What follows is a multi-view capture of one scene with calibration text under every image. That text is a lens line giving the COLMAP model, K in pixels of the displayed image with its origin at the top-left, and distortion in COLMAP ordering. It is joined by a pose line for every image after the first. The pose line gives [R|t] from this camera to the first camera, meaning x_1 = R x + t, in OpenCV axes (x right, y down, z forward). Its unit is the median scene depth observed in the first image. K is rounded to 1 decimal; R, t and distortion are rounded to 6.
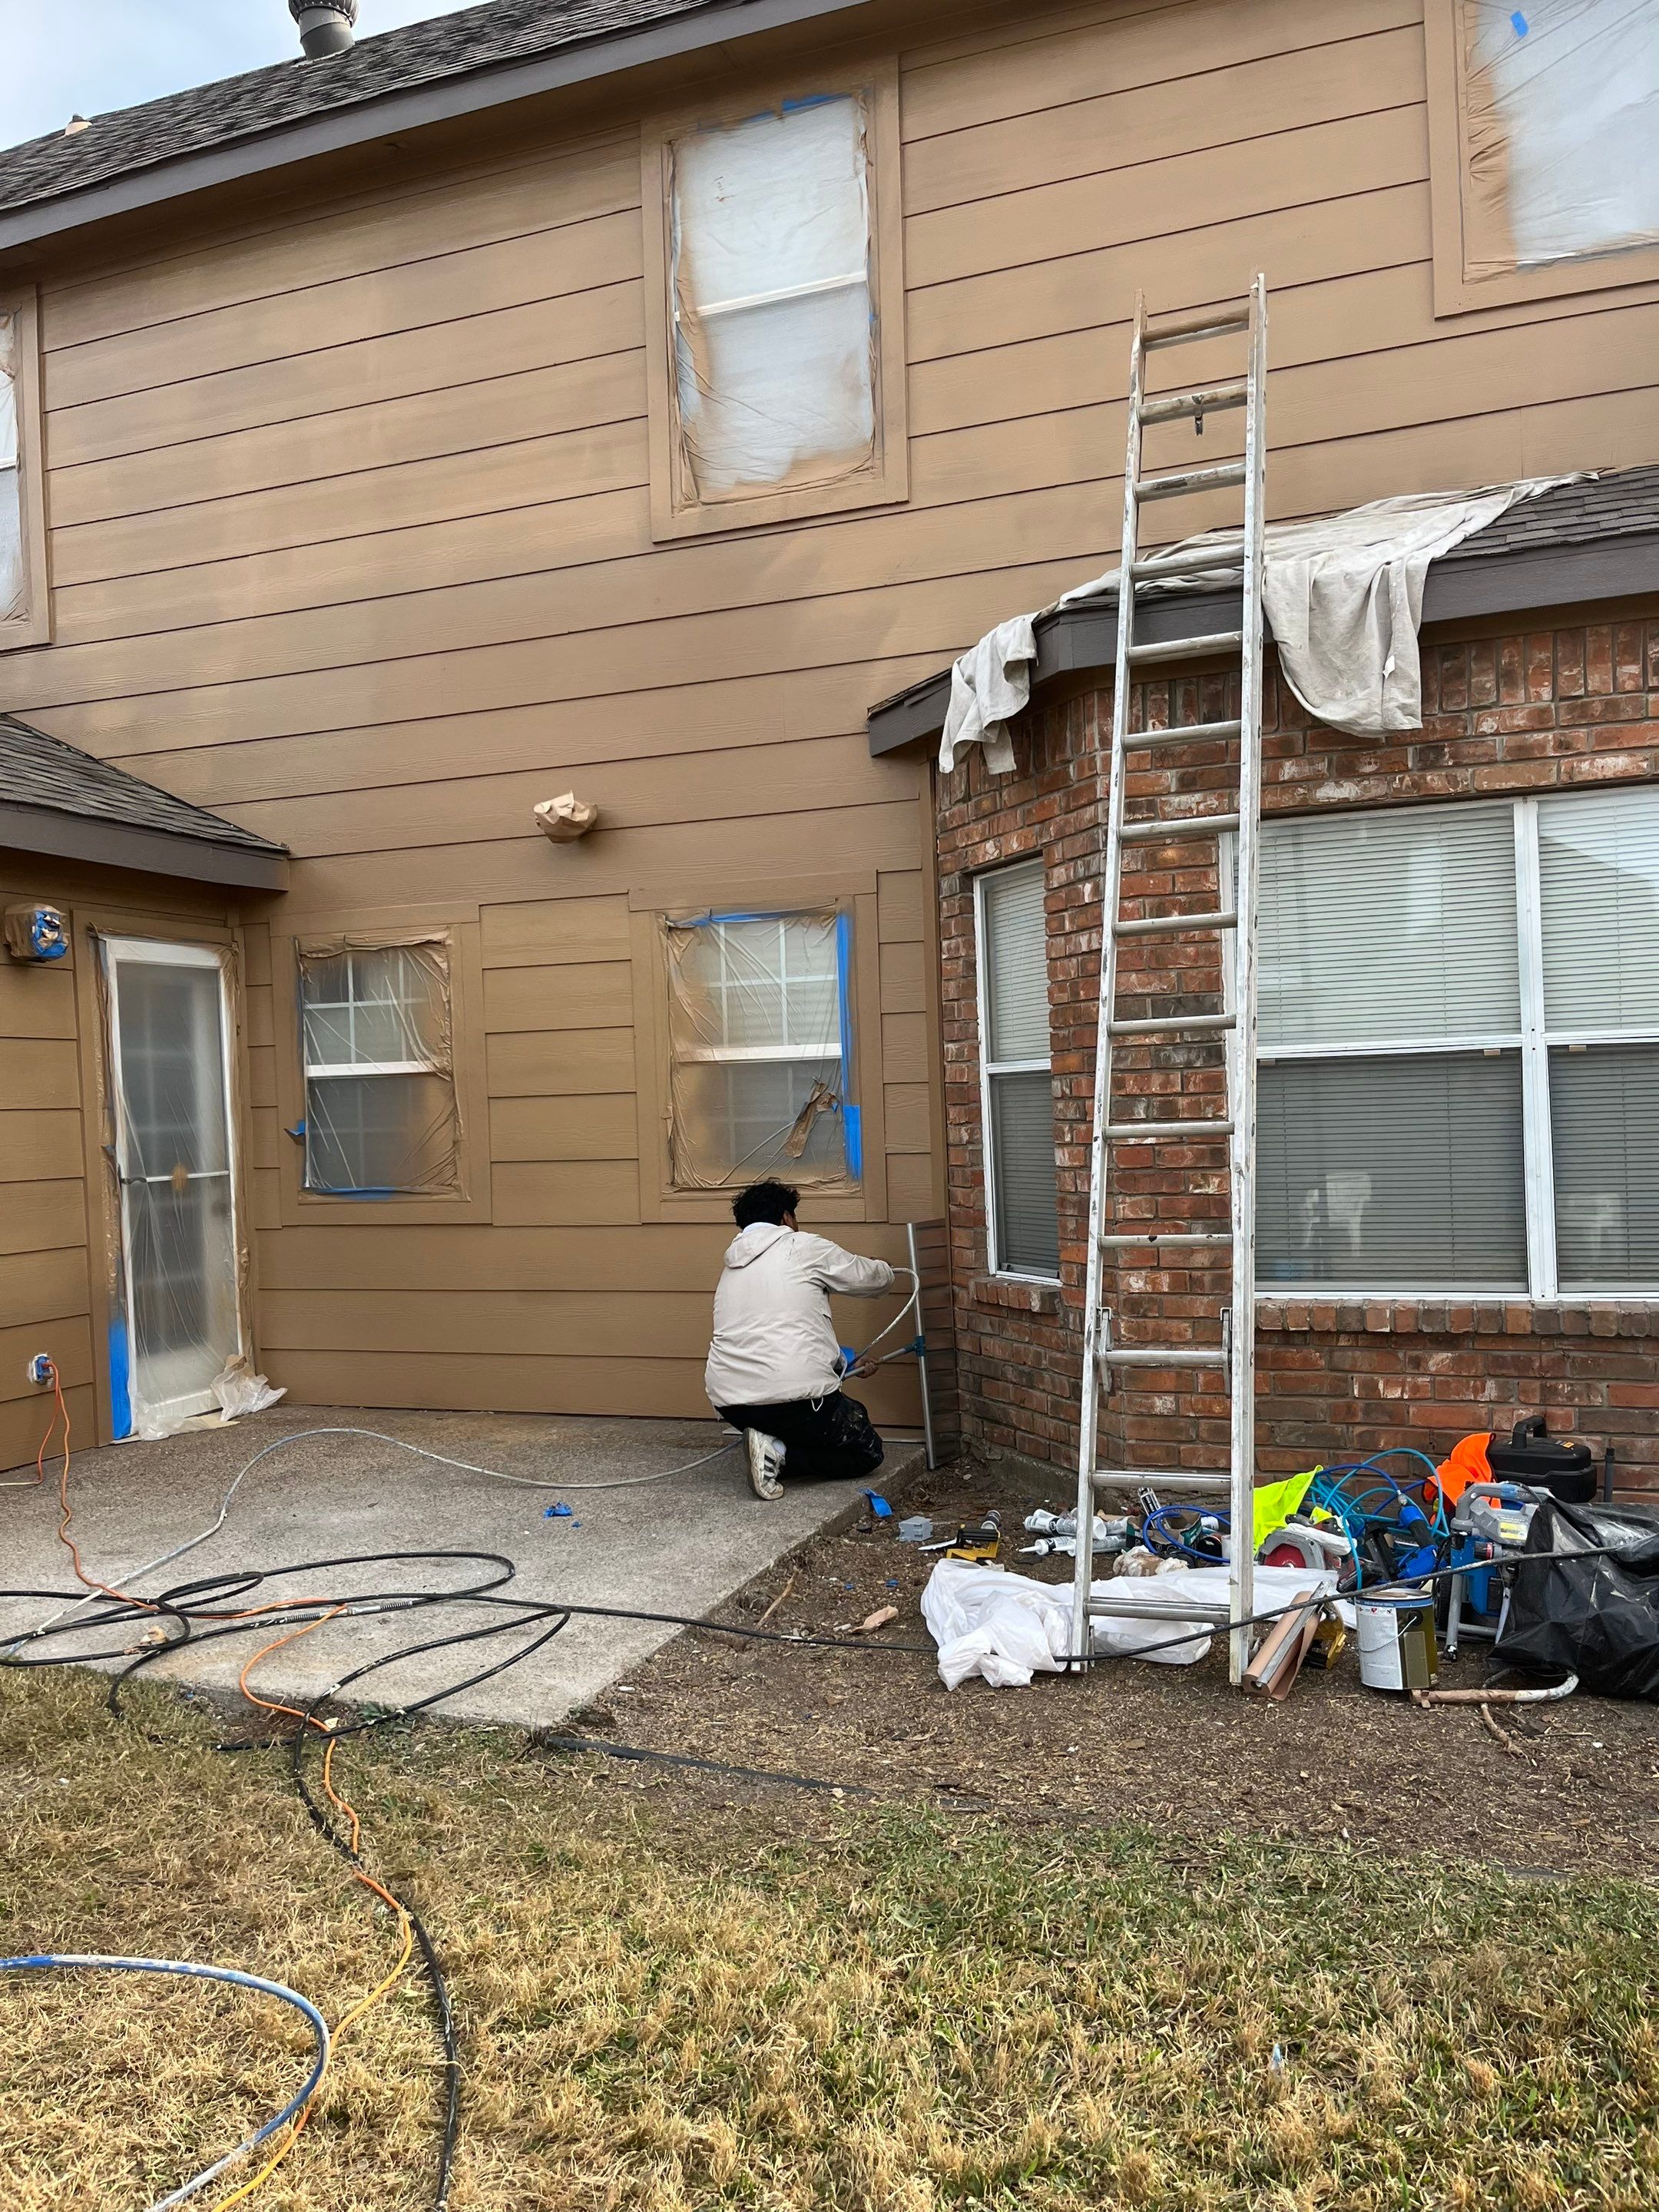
lens RADIAL K [[1594.7, 0, 821.2], [0, 1594.7, 1144.3], [0, 0, 1]] dist [0.002253, -0.003418]
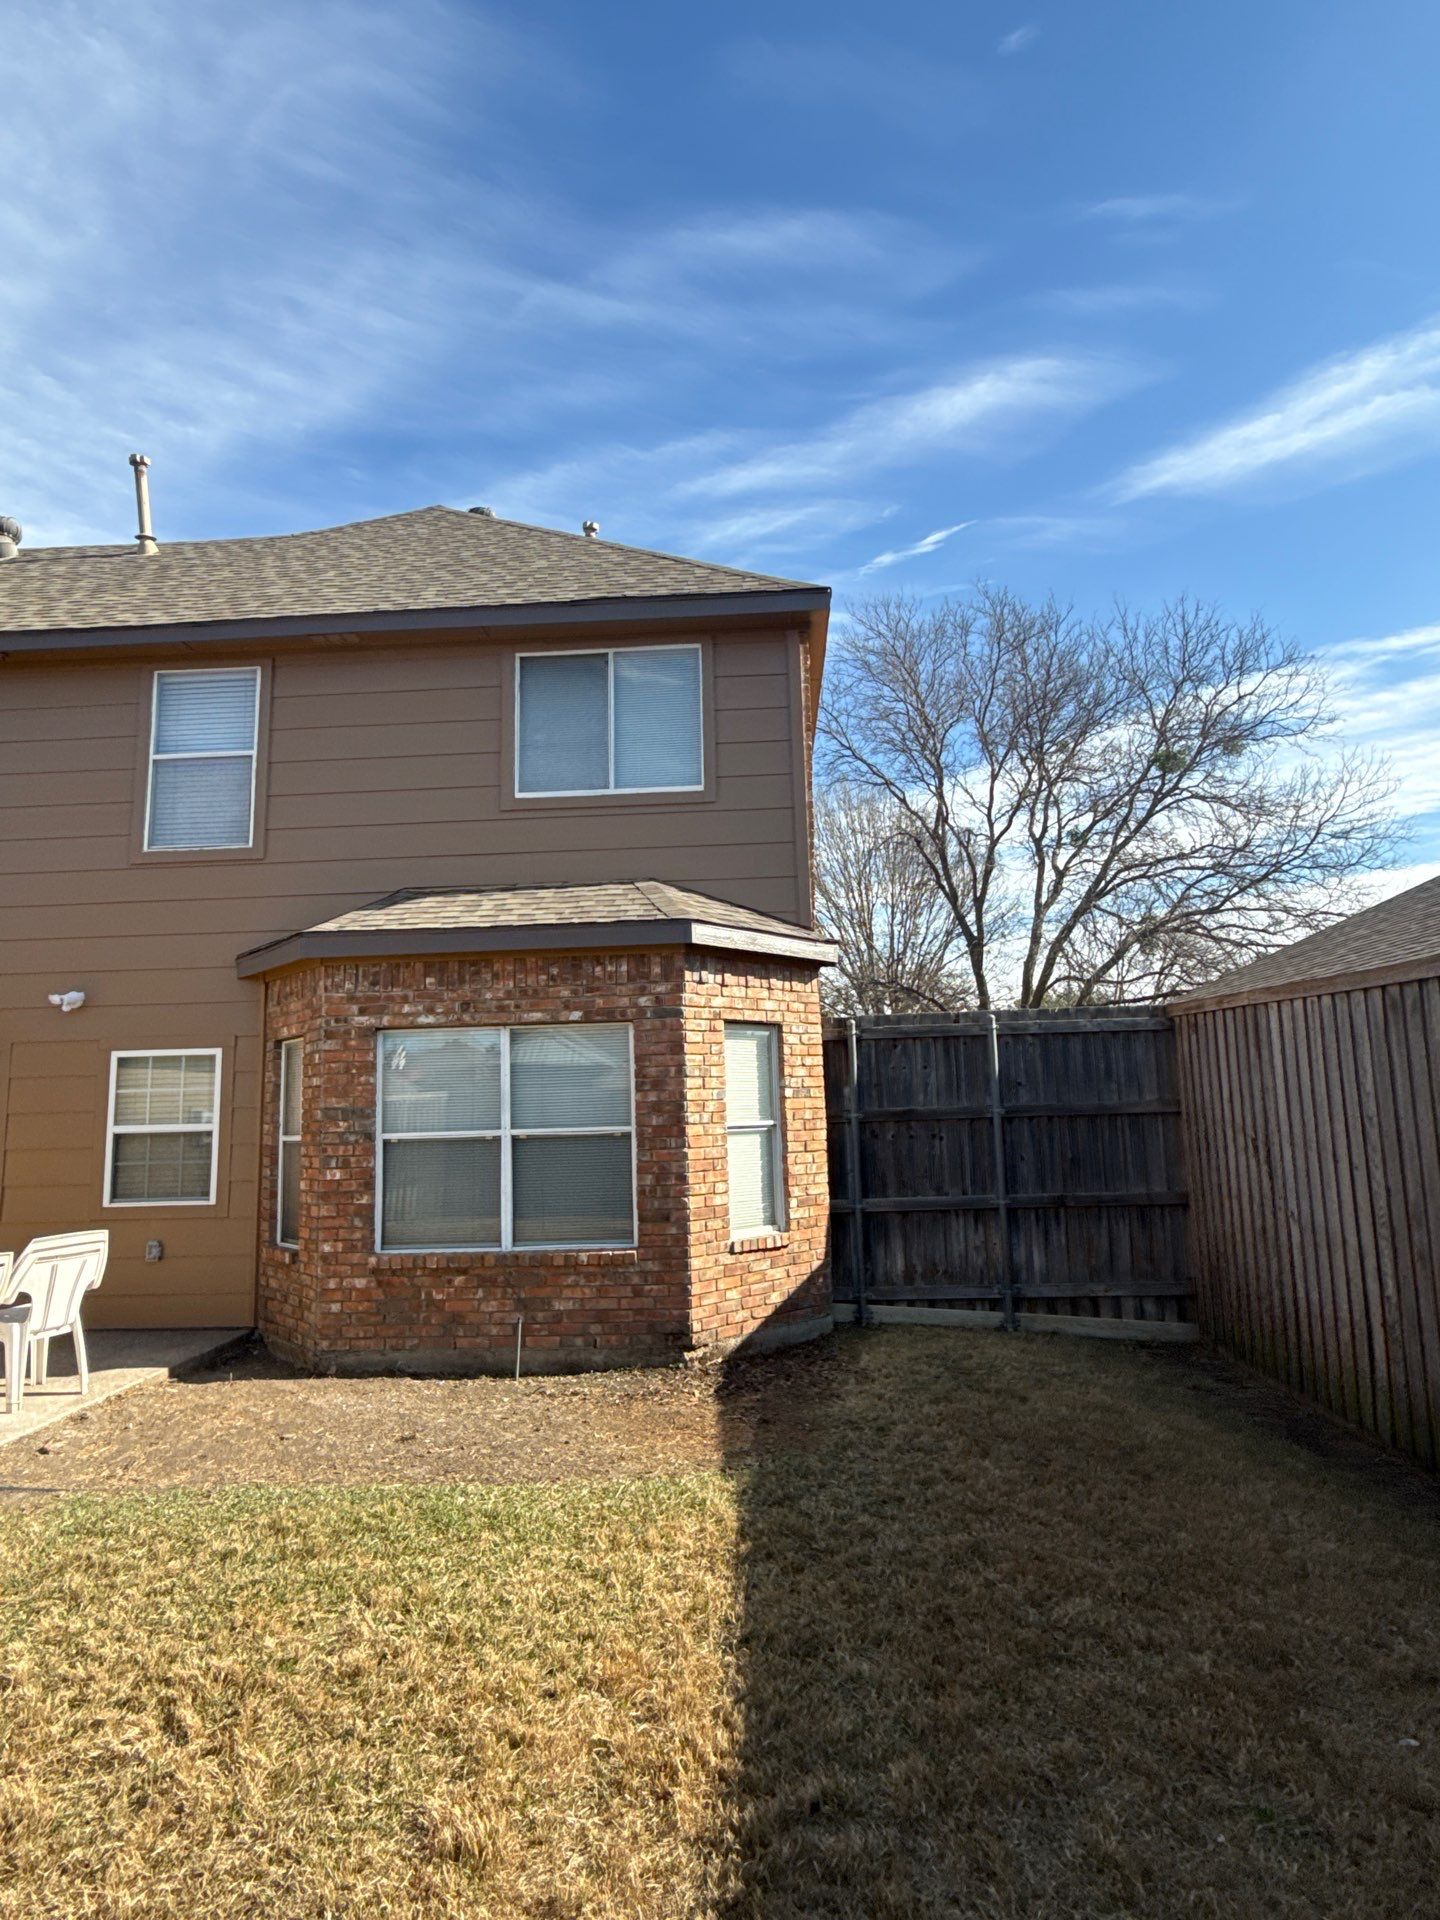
lens RADIAL K [[1037.1, 0, 709.0], [0, 1037.1, 958.8], [0, 0, 1]] dist [0.000858, 0.001463]
pose [[0.957814, 0.049226, 0.283140, 0.278005], [0.001104, 0.984584, -0.174911, -0.047792], [-0.287386, 0.167845, 0.942994, -0.495045]]
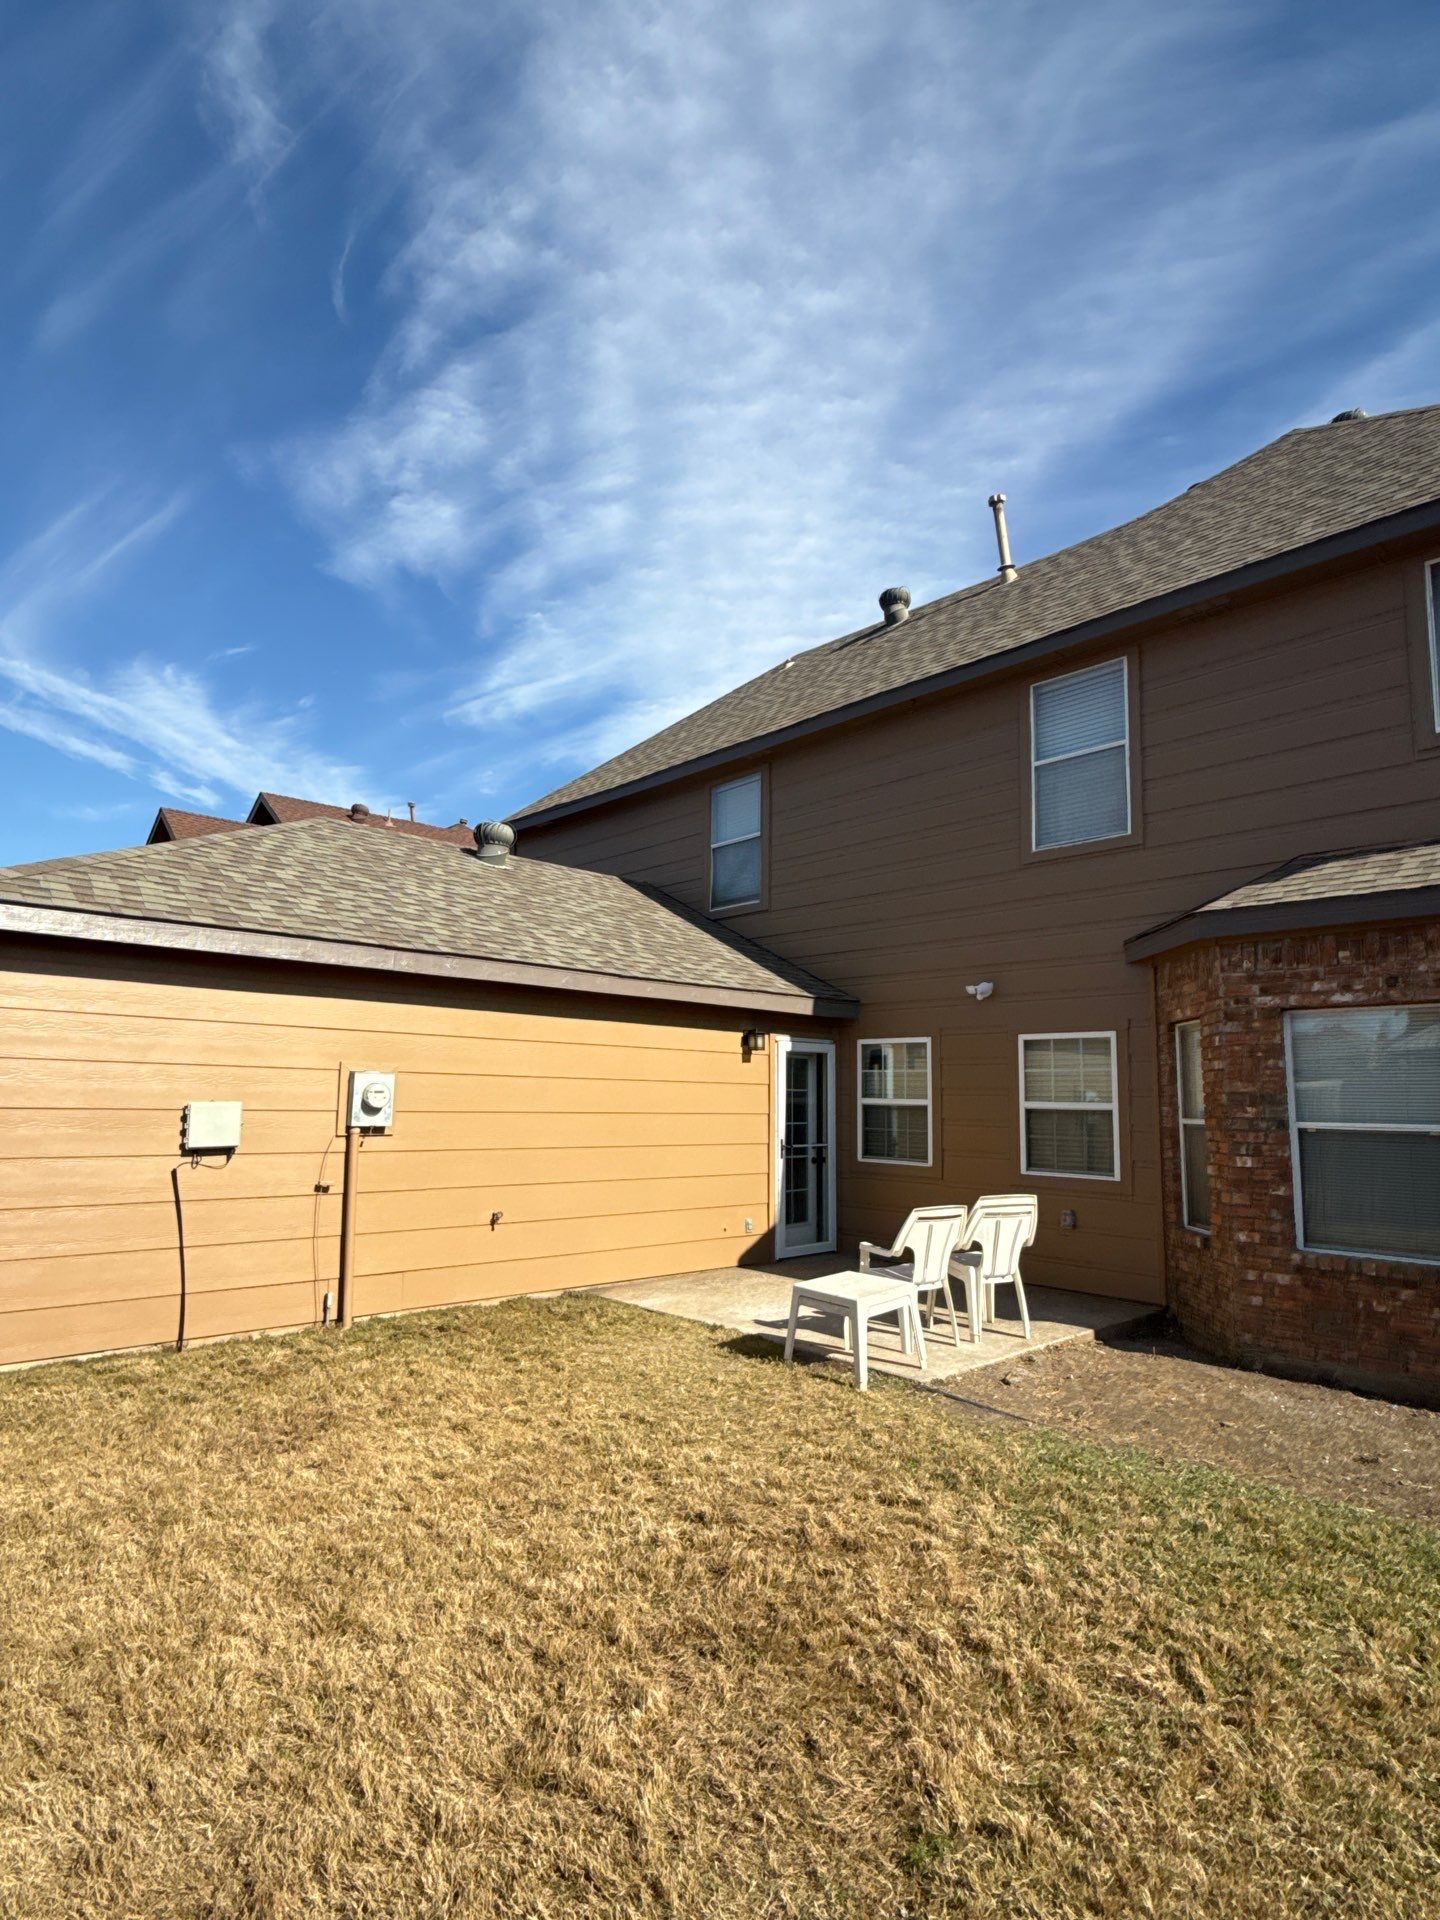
lens RADIAL K [[1028.4, 0, 717.7], [0, 1028.4, 962.4], [0, 0, 1]] dist [-0.004966, -0.000212]
pose [[0.887281, -0.011442, -0.461088, 0.214570], [-0.057664, 0.989097, -0.135508, -0.042446], [0.457611, 0.146821, 0.876947, -0.495525]]
